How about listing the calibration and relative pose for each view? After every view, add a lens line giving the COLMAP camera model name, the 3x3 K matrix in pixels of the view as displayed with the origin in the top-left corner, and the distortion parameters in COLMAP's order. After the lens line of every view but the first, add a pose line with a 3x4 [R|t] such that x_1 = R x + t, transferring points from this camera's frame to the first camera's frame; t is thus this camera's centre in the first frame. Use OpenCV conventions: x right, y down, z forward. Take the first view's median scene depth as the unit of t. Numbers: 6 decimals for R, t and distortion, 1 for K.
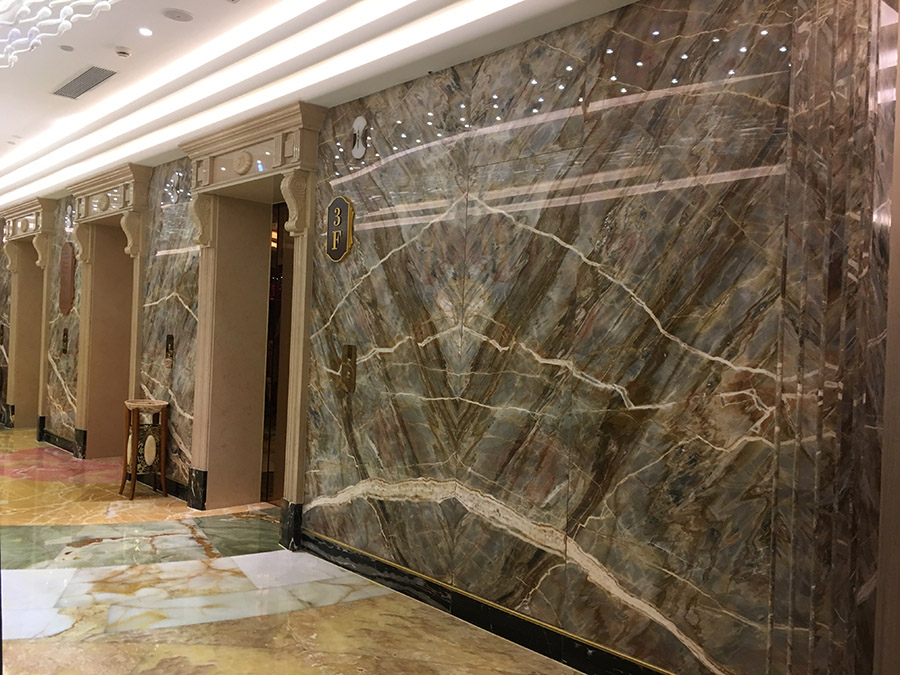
lens RADIAL K [[763.7, 0, 451.0], [0, 763.7, 335.4], [0, 0, 1]] dist [0.081915, -0.109730]
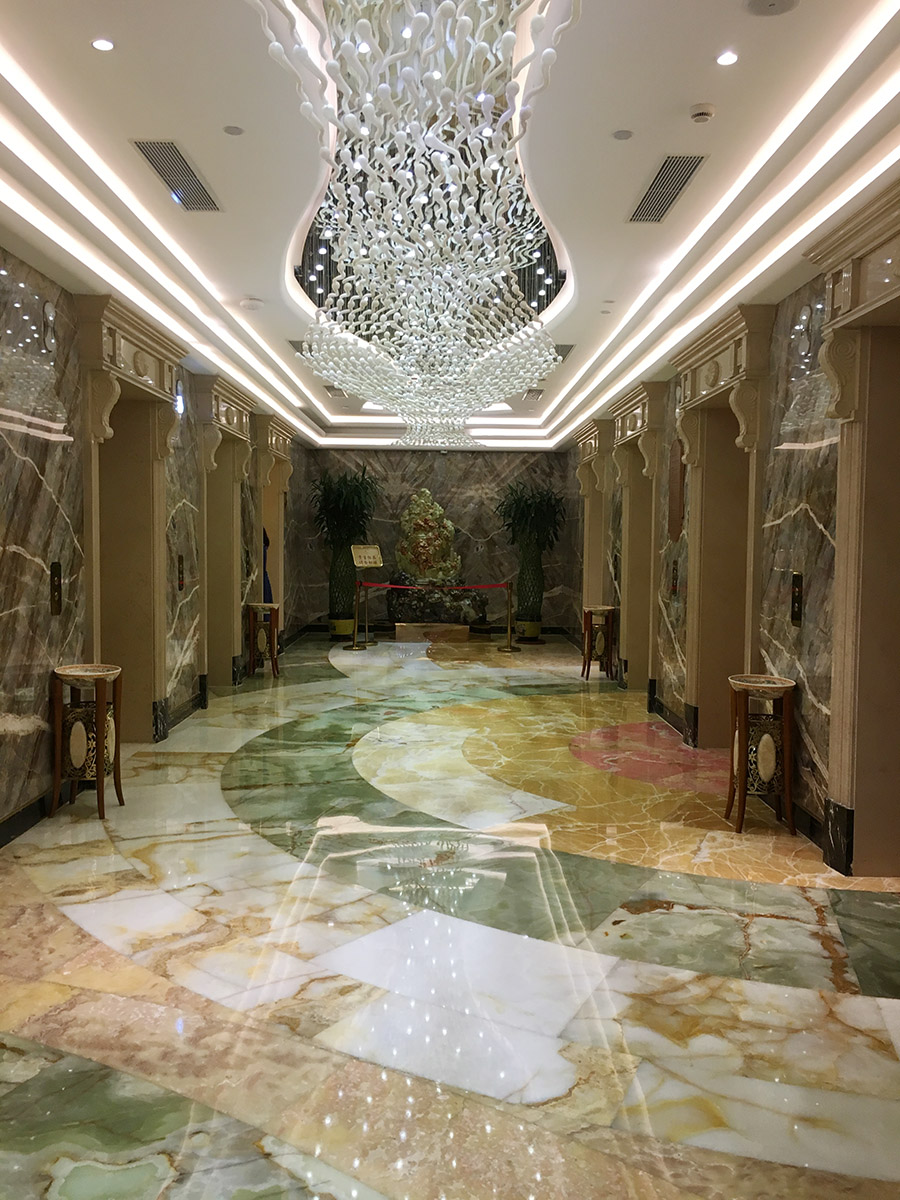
lens RADIAL K [[1018.3, 0, 450.6], [0, 1018.3, 592.9], [0, 0, 1]] dist [0.081915, -0.109730]
pose [[0.738683, 0.005081, -0.674034, -0.018933], [0.020115, 0.999360, 0.029578, -0.015876], [0.673753, -0.035407, 0.738108, 0.230316]]
